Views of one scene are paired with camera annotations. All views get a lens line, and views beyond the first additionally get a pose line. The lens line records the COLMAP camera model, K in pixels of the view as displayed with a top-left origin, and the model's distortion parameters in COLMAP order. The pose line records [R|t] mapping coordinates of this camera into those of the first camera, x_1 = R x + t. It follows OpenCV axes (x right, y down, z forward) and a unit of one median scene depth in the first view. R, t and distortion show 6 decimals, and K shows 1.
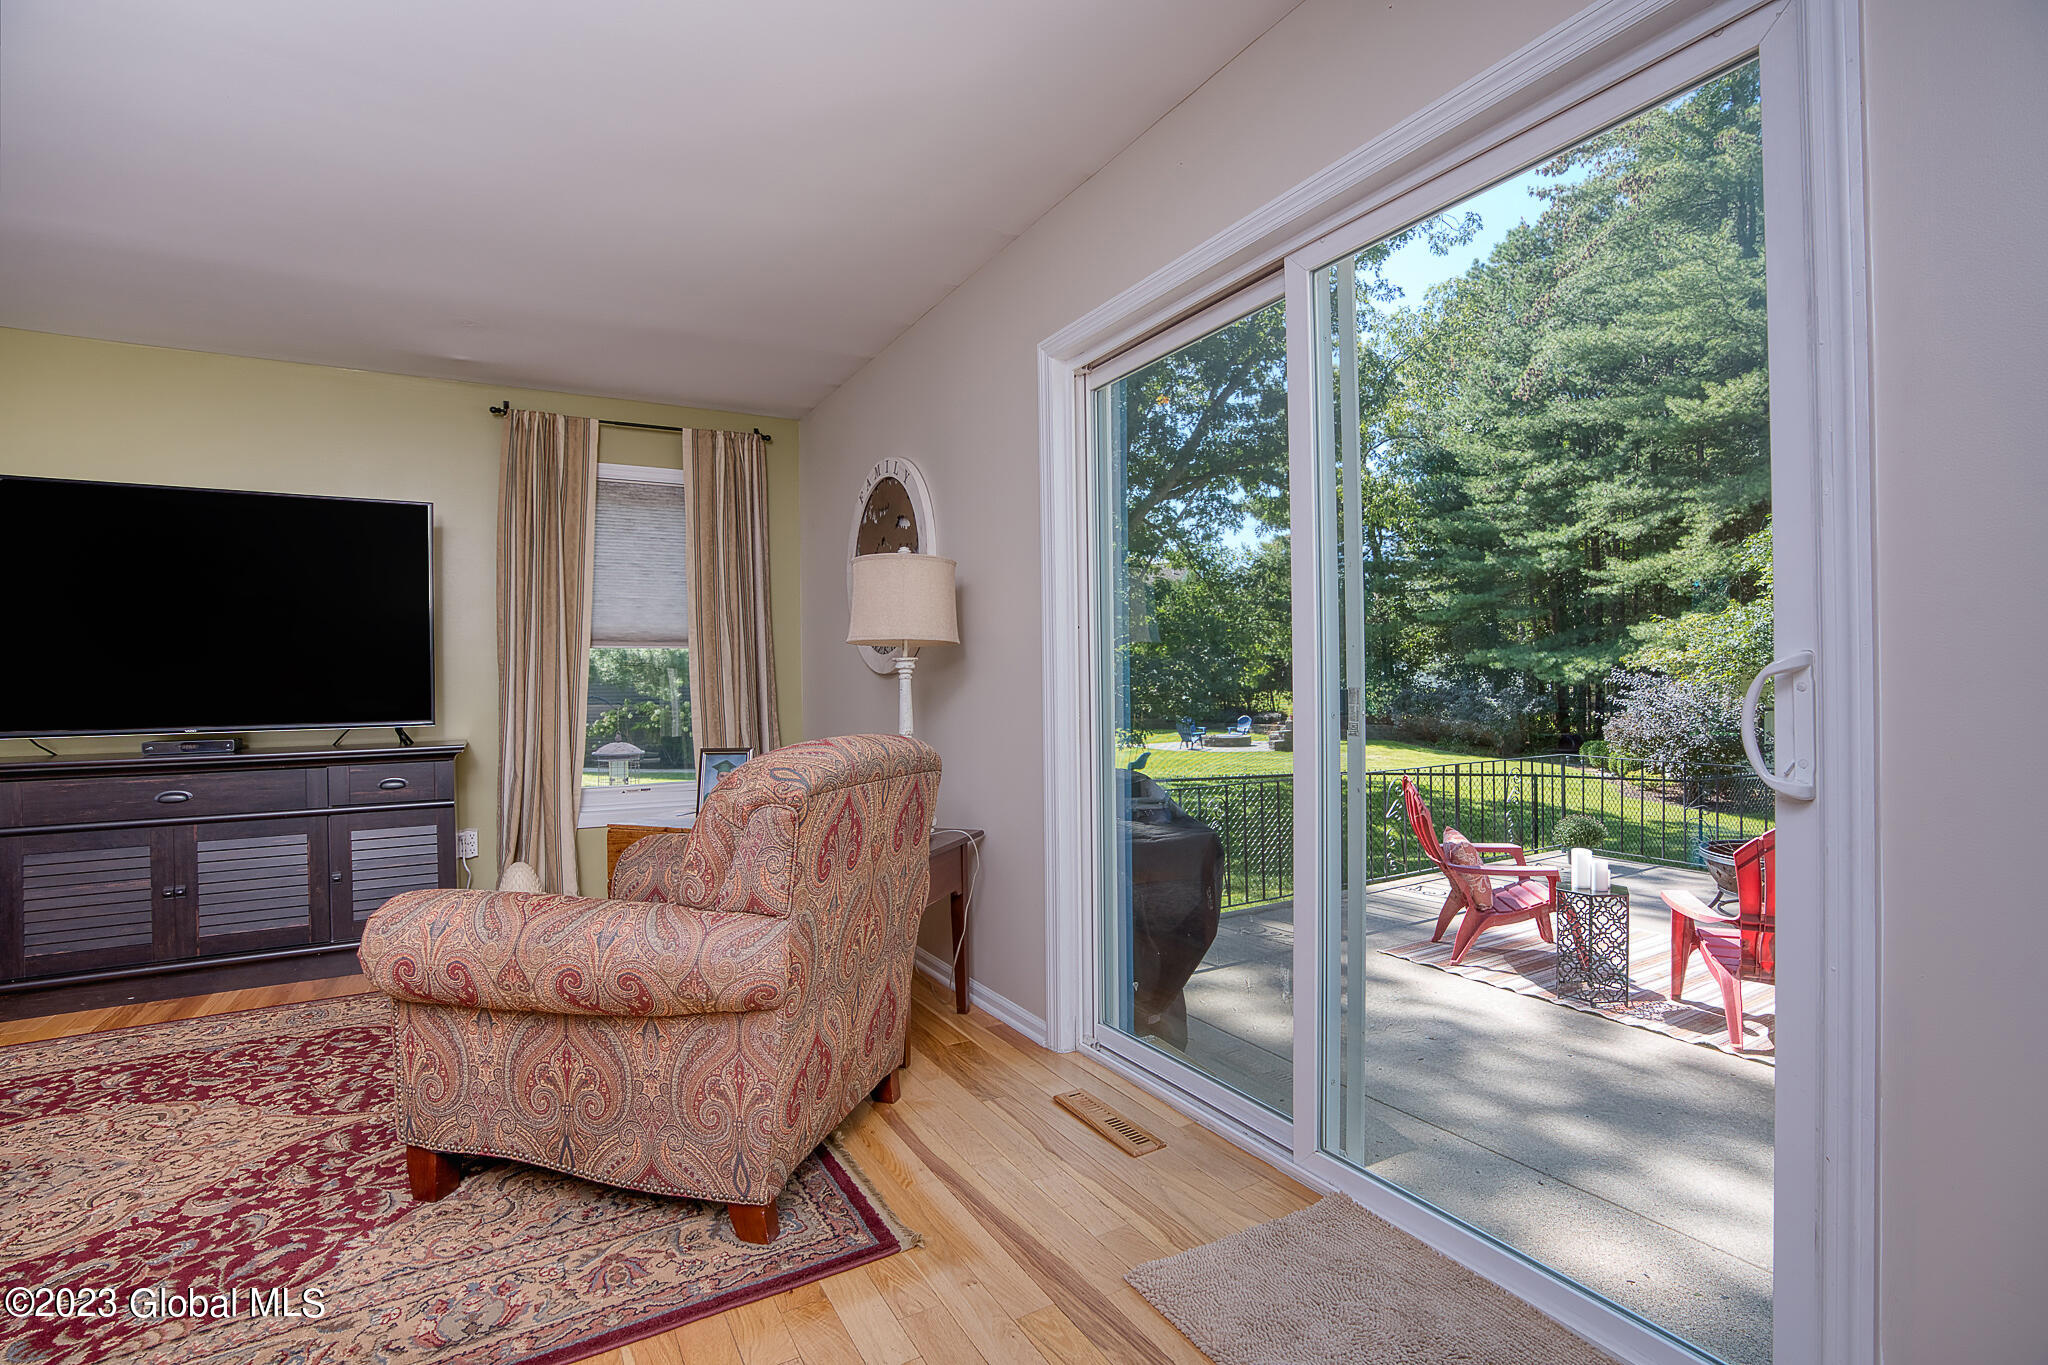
lens RADIAL K [[933.9, 0, 1023.6], [0, 933.9, 678.8], [0, 0, 1]] dist [-0.071378, 0.027089]
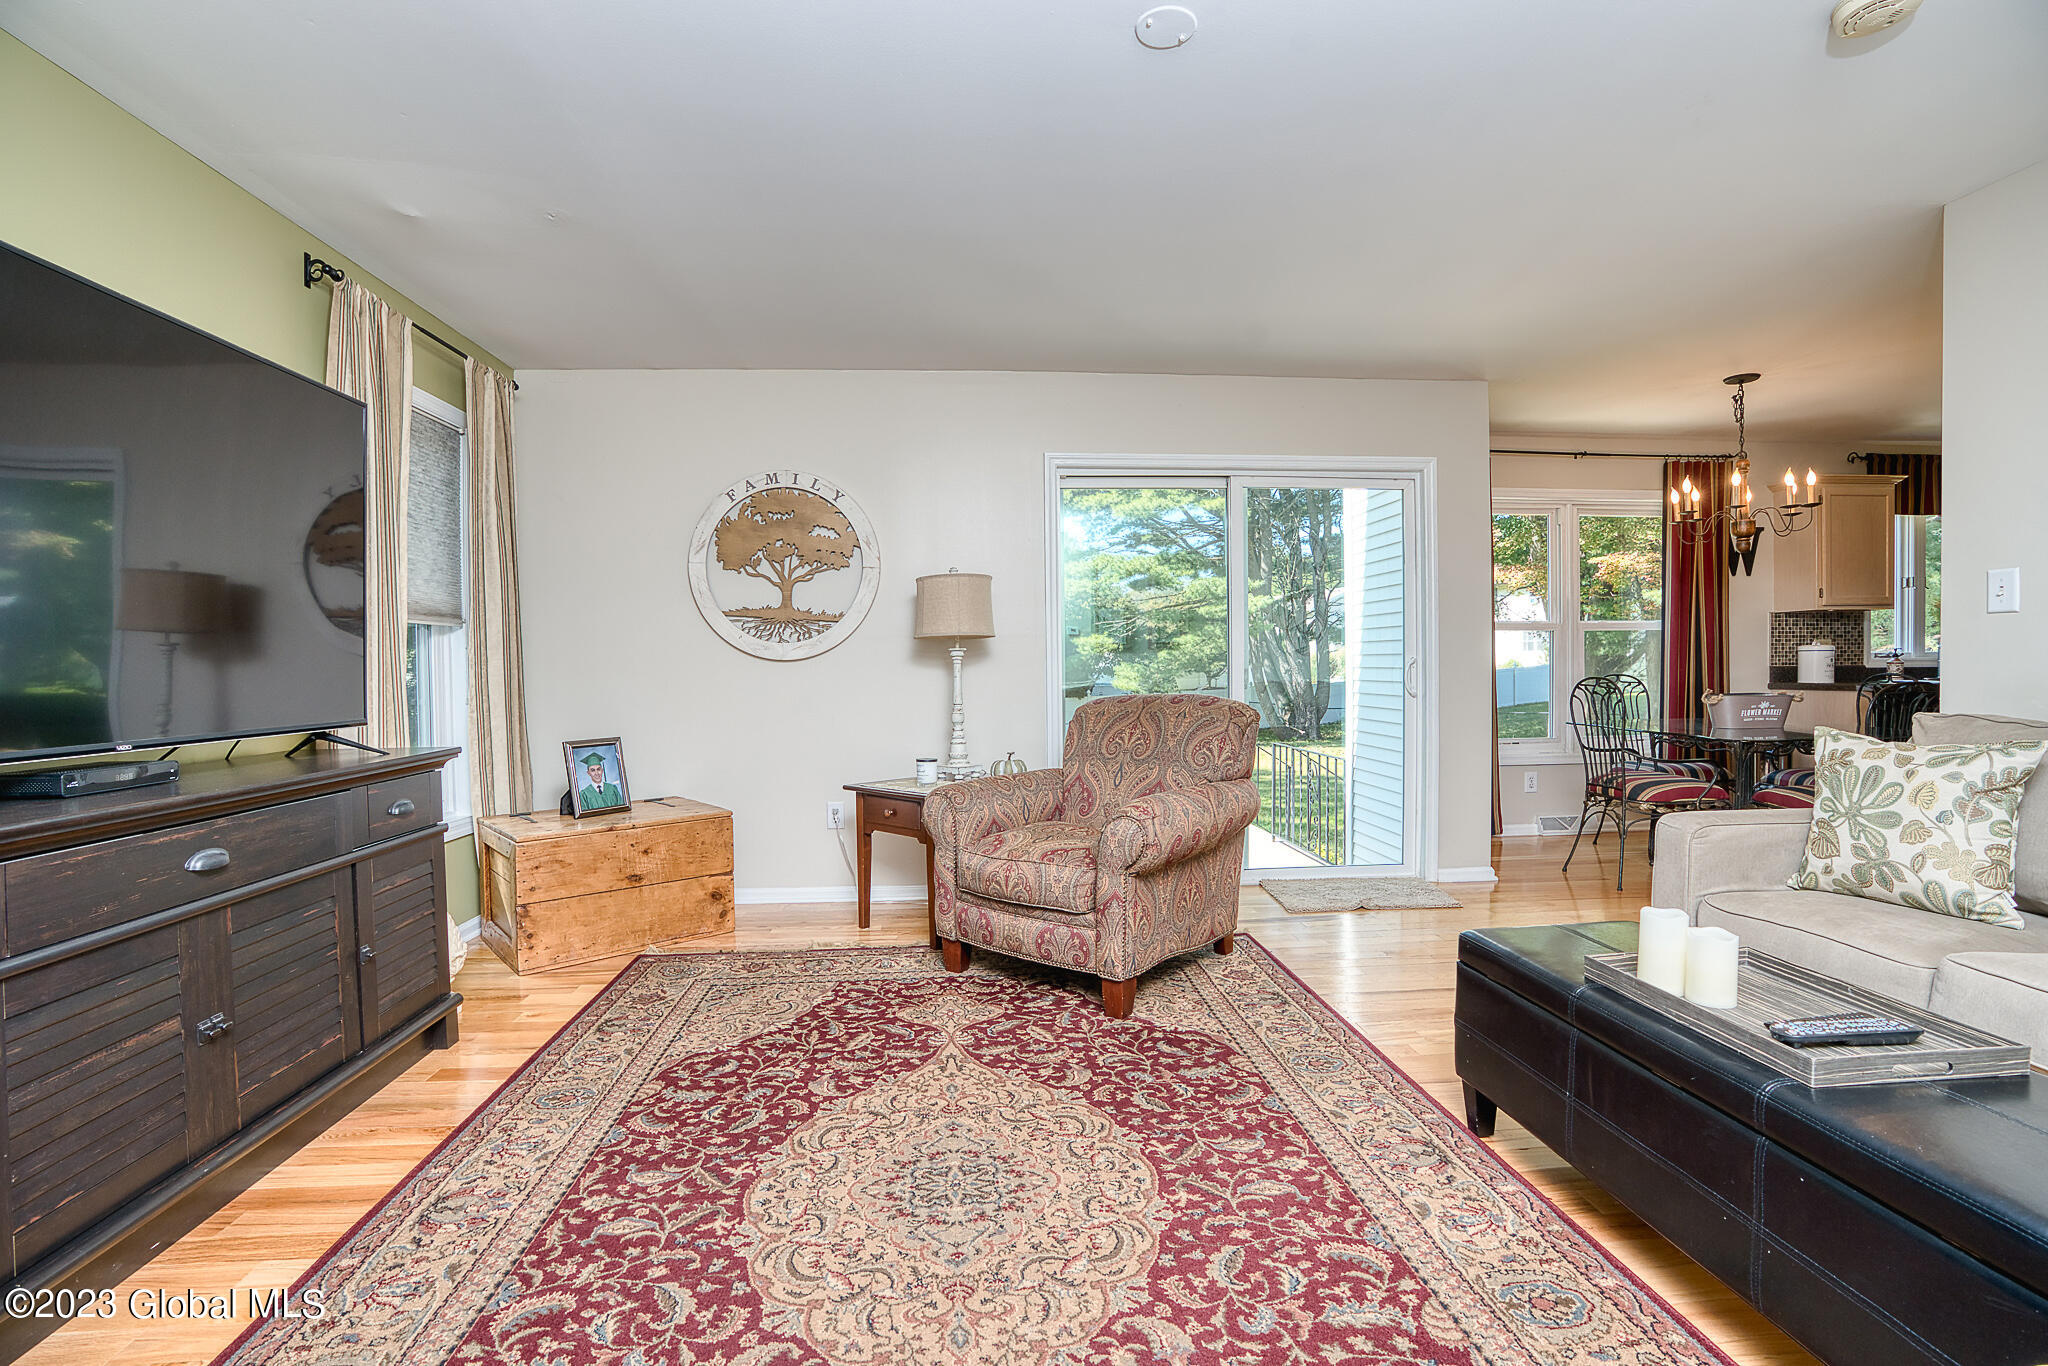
lens RADIAL K [[933.9, 0, 1023.6], [0, 933.9, 679.3], [0, 0, 1]] dist [-0.071378, 0.027089]
pose [[0.436481, -0.006276, 0.899691, -1.681232], [0.001591, 0.999979, 0.006203, 0.021535], [-0.899712, -0.001276, 0.436482, 0.401364]]
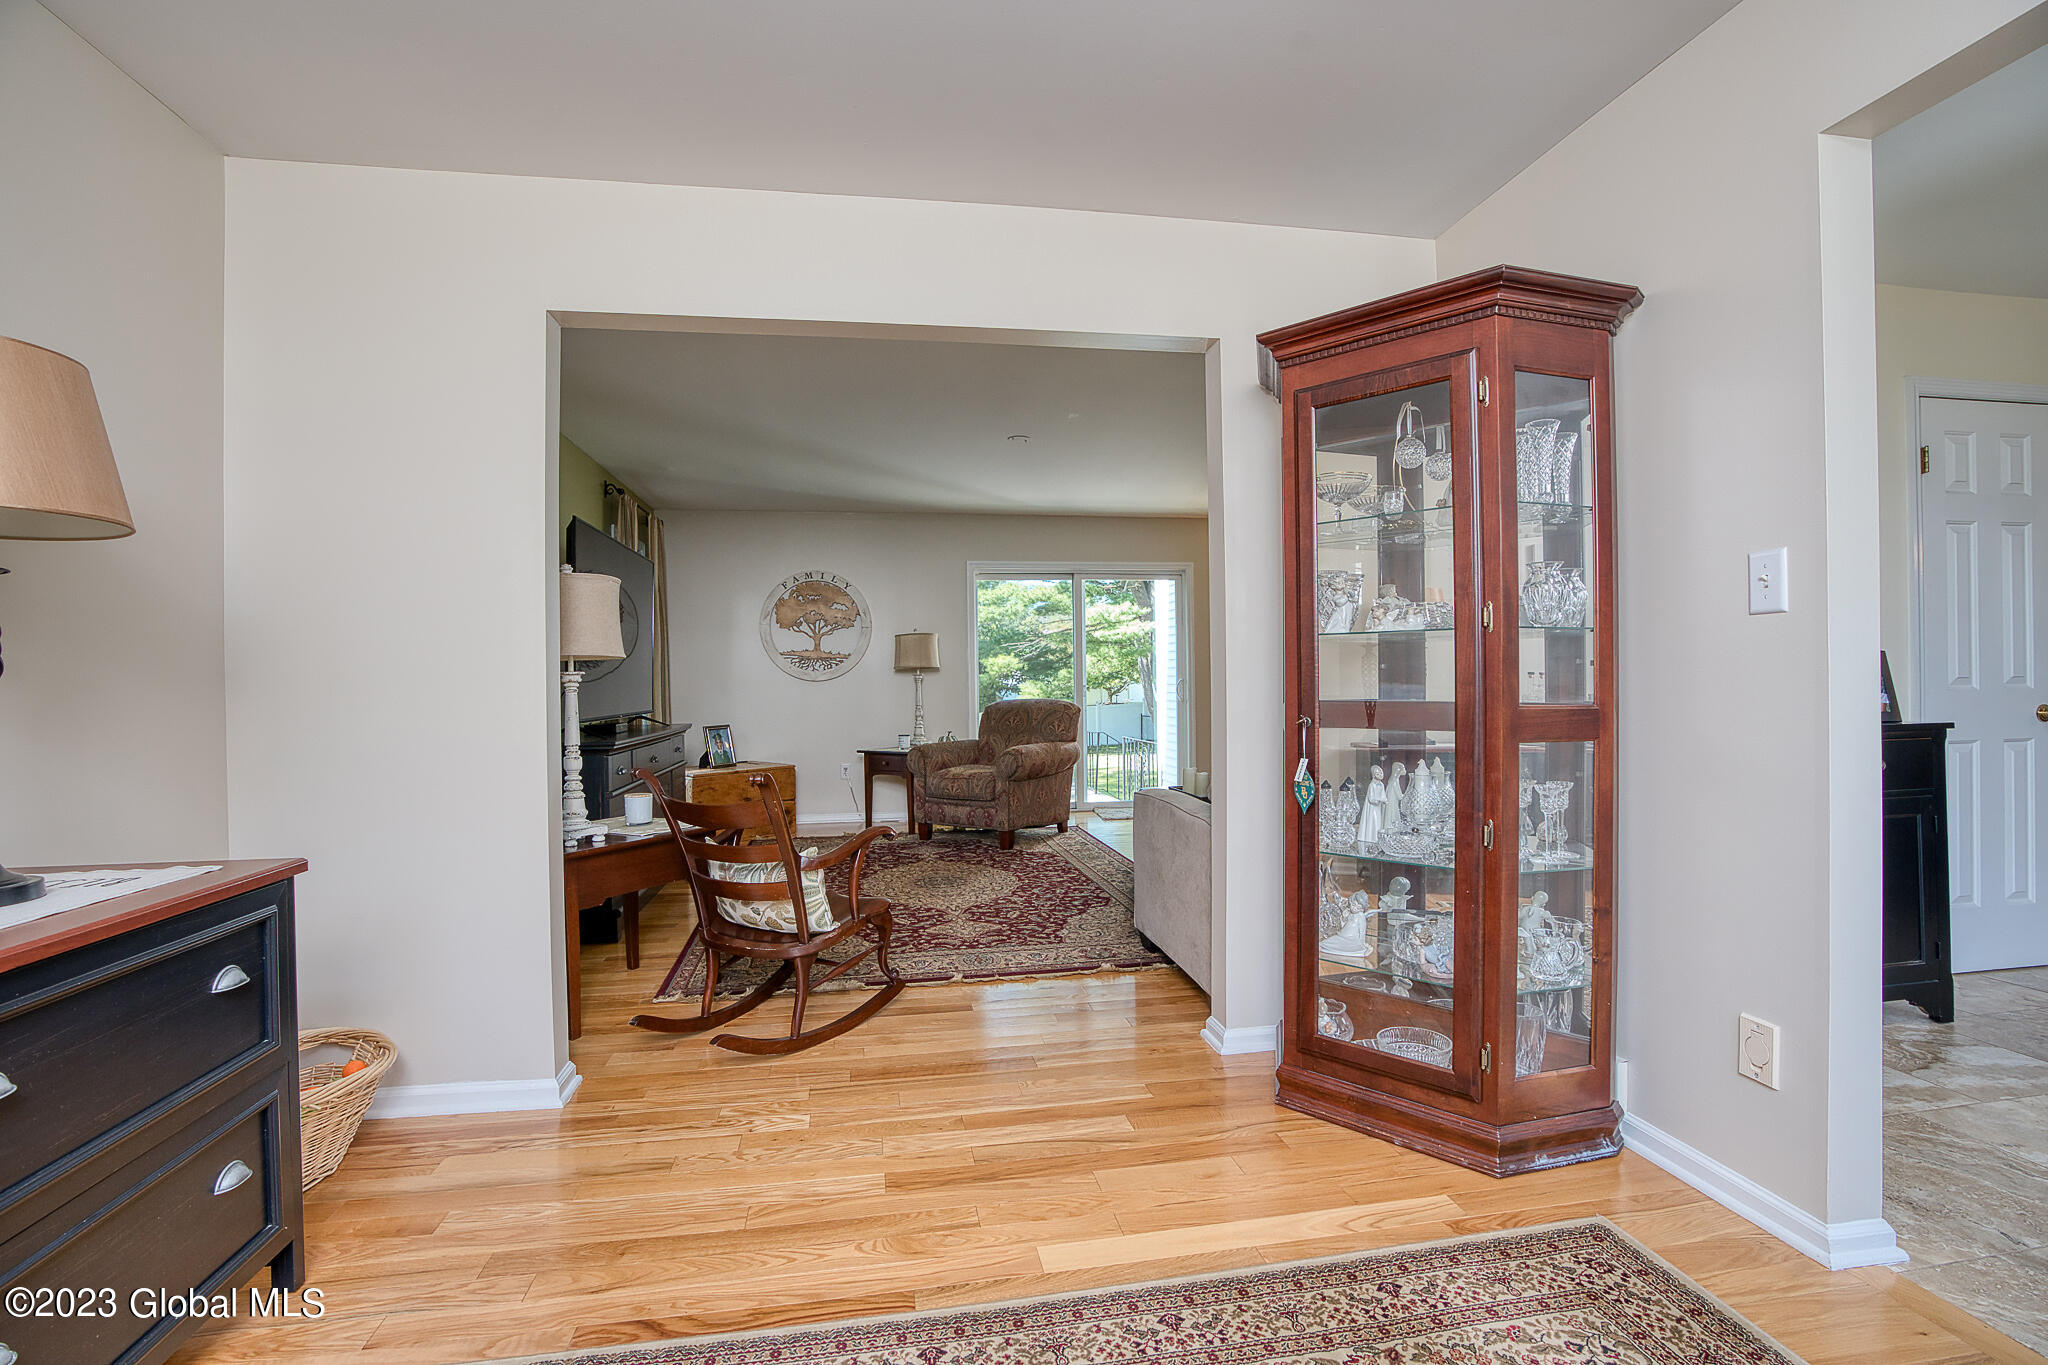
lens RADIAL K [[933.9, 0, 1023.6], [0, 933.9, 678.8], [0, 0, 1]] dist [-0.071378, 0.027089]
pose [[0.347810, 0.010412, 0.937507, -3.128736], [0.003646, 0.999916, -0.012458, 0.029999], [-0.937558, 0.007751, 0.347743, -0.206210]]
